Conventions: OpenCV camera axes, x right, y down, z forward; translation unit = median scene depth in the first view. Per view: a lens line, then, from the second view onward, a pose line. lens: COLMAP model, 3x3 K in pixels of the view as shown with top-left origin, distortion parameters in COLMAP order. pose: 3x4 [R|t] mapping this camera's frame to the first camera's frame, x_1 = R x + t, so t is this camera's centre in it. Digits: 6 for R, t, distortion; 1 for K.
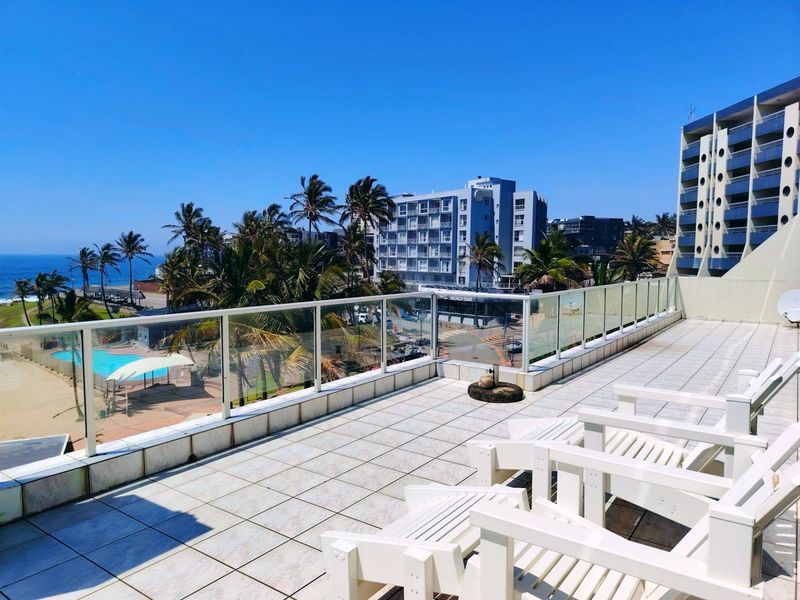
lens RADIAL K [[562.6, 0, 392.6], [0, 562.6, 298.1], [0, 0, 1]] dist [0.061414, -0.070019]
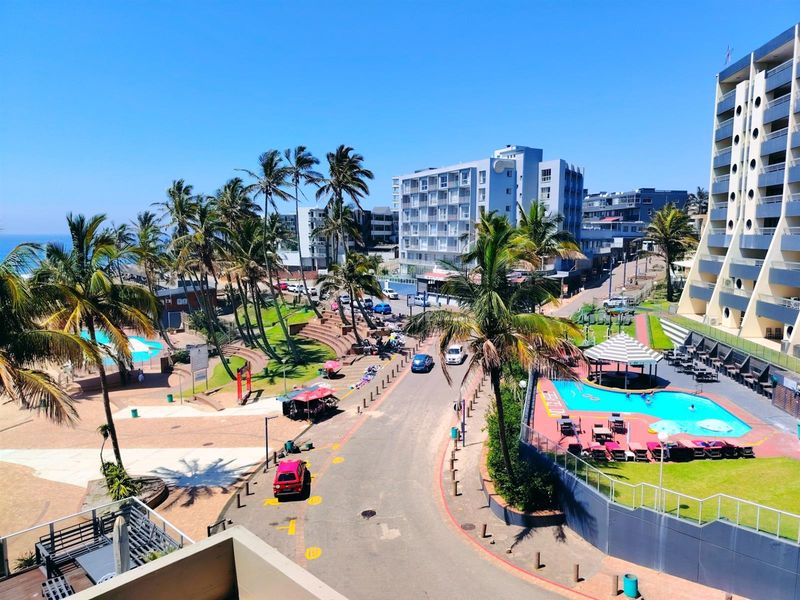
lens RADIAL K [[562.6, 0, 392.6], [0, 562.6, 298.1], [0, 0, 1]] dist [0.061414, -0.070019]
pose [[0.991011, 0.009253, -0.133461, 0.116375], [-0.004309, 0.999295, 0.037288, -0.005597], [0.133712, -0.036378, 0.990352, 0.085599]]
